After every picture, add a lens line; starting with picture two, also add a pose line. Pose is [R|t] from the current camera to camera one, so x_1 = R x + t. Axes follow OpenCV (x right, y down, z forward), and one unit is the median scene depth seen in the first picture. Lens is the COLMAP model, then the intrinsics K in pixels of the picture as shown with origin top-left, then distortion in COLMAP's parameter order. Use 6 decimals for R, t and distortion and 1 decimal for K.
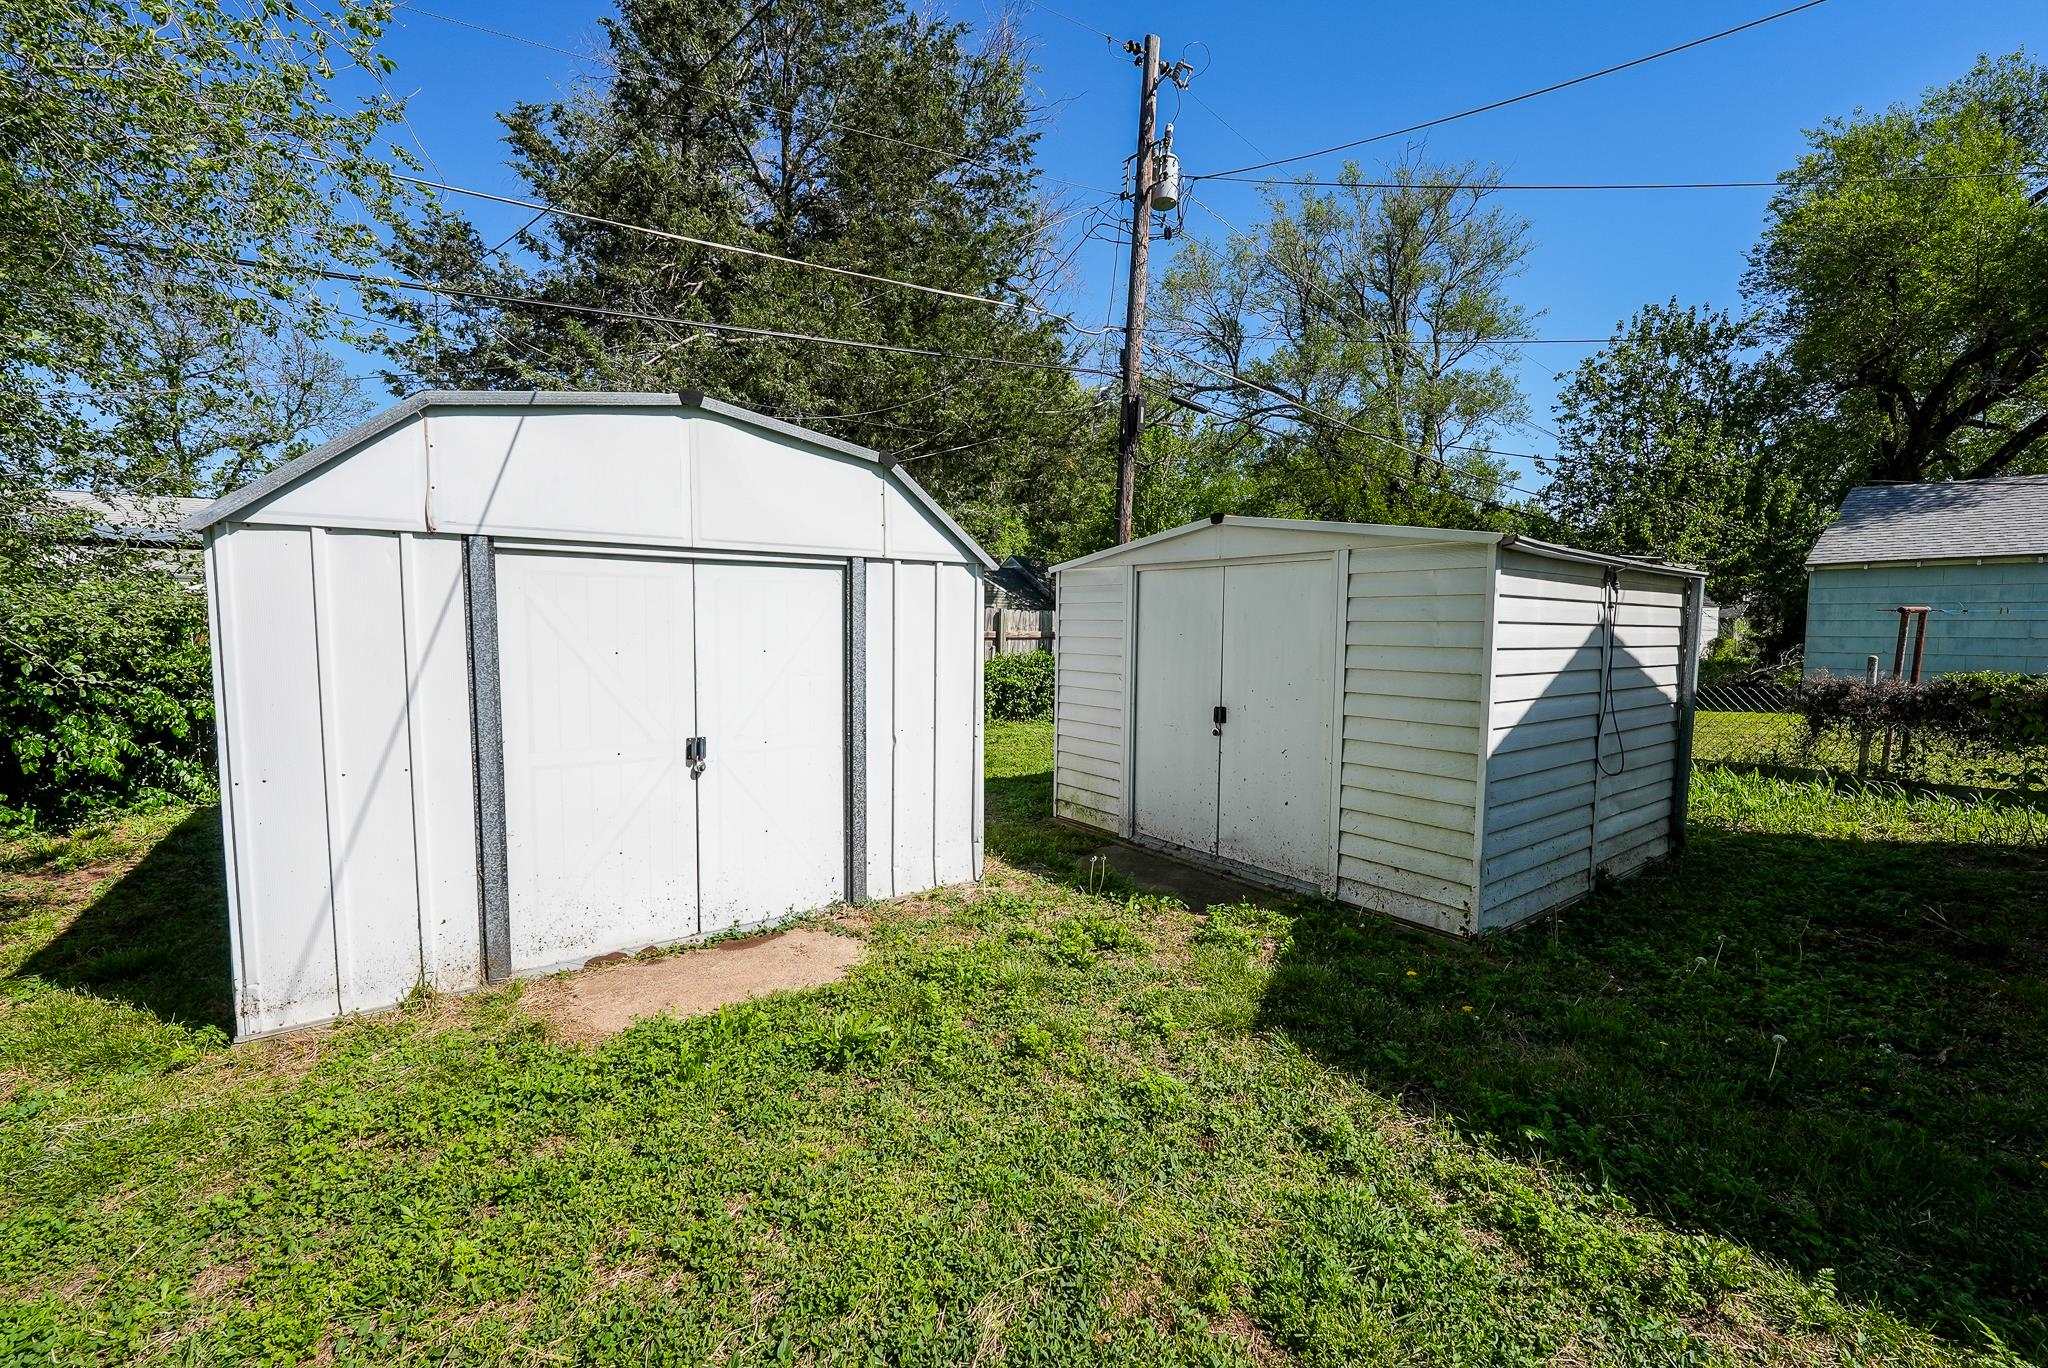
lens RADIAL K [[834.5, 0, 1029.9], [0, 834.5, 692.0], [0, 0, 1]] dist [-0.007094, -0.002173]
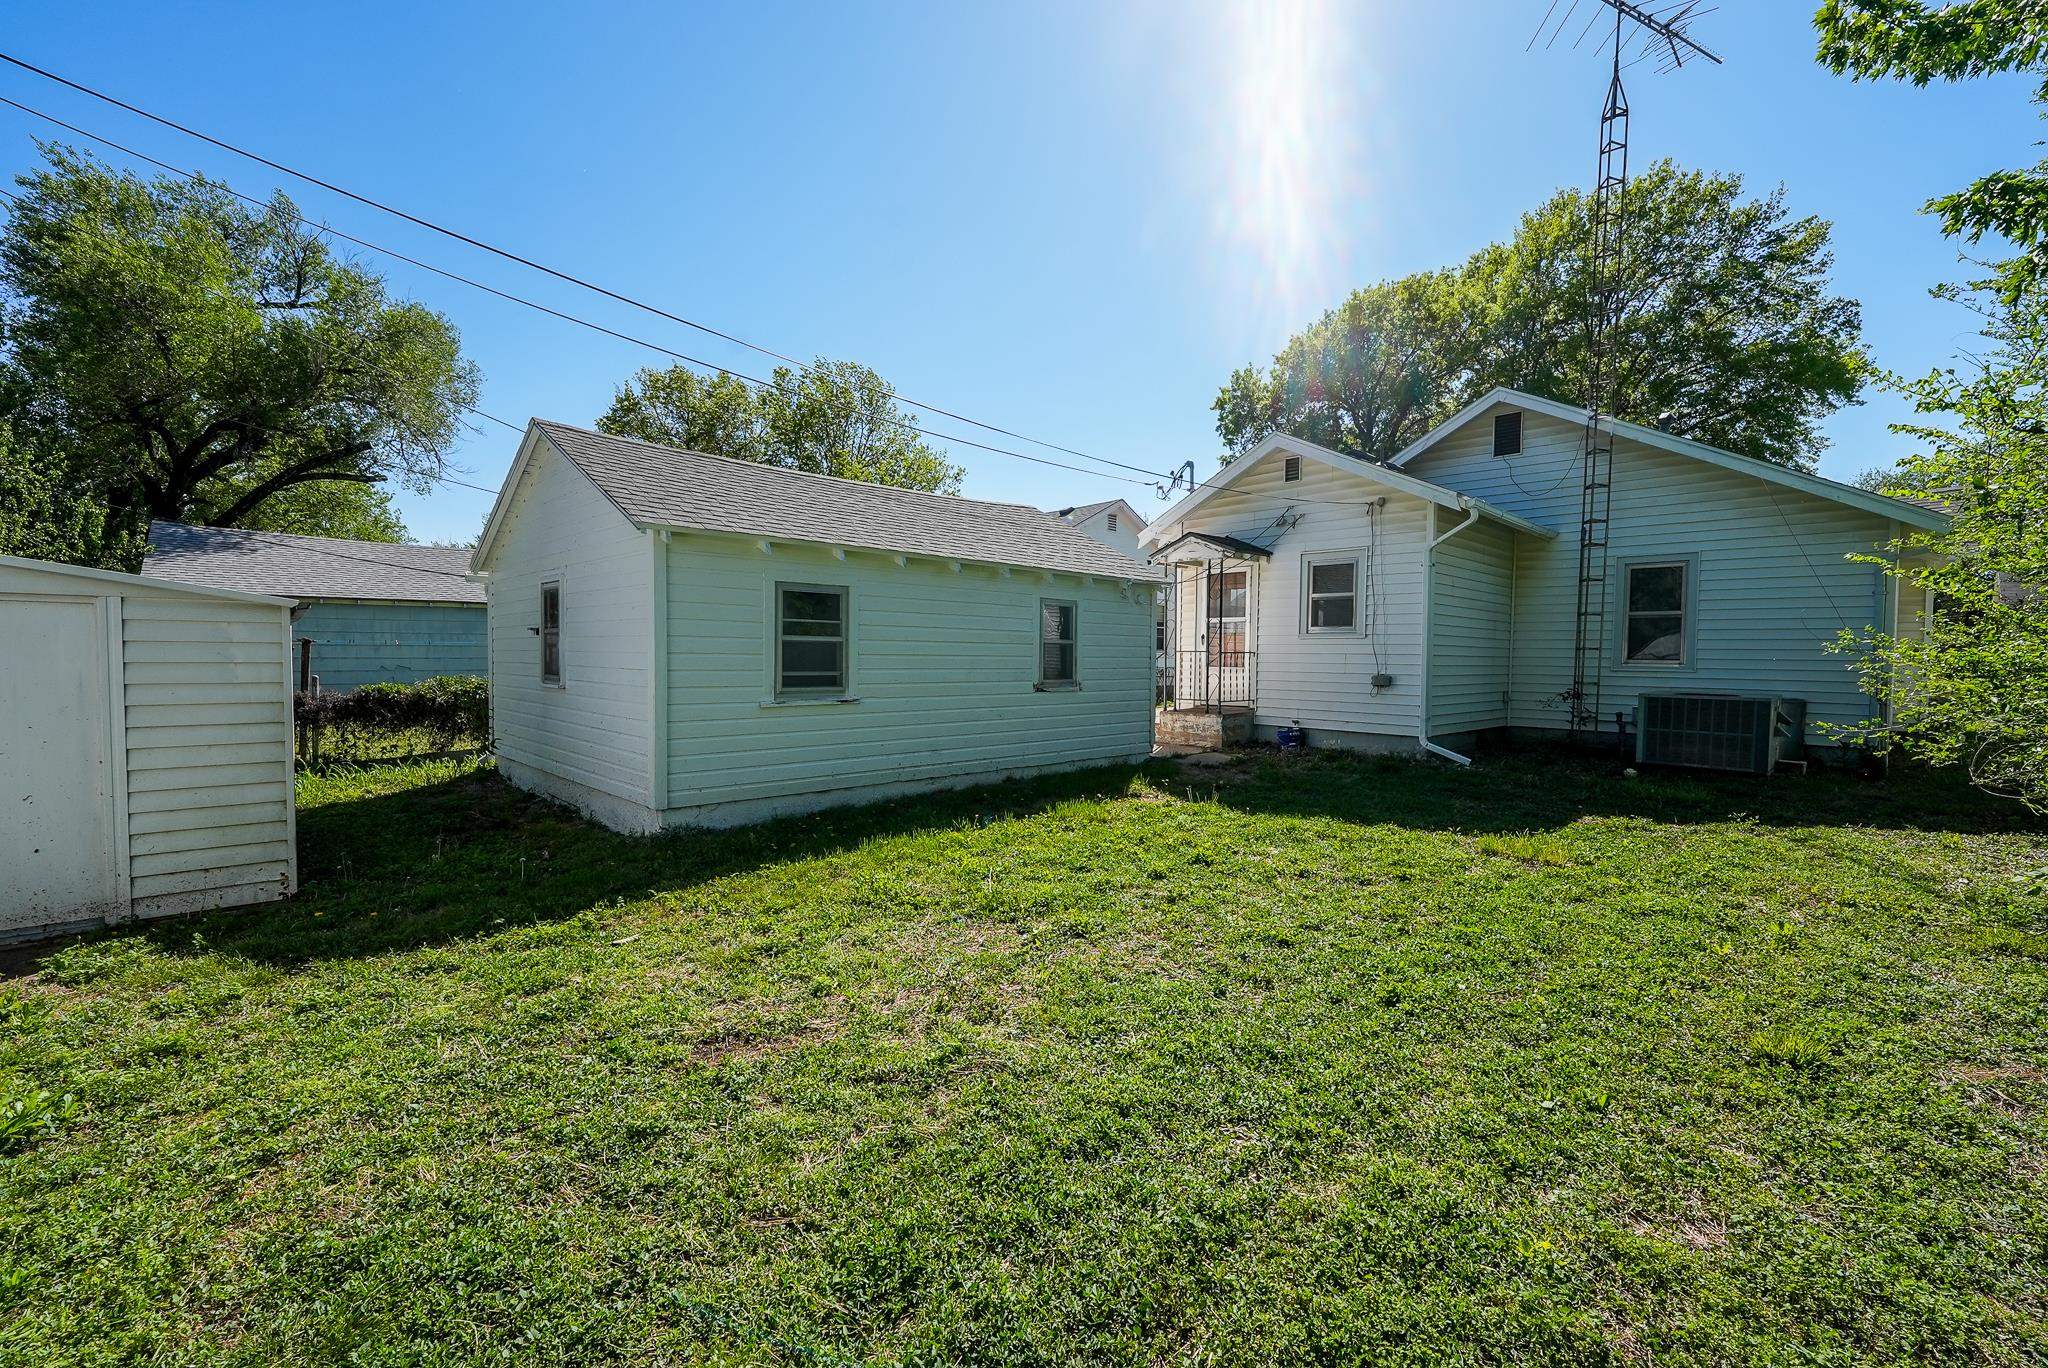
lens RADIAL K [[834.5, 0, 1027.4], [0, 834.5, 684.6], [0, 0, 1]] dist [-0.007094, -0.002173]
pose [[-0.120023, -0.039130, 0.992000, -0.824201], [0.061751, 0.996994, 0.046798, -0.033274], [-0.990849, 0.066874, -0.117246, -0.041859]]
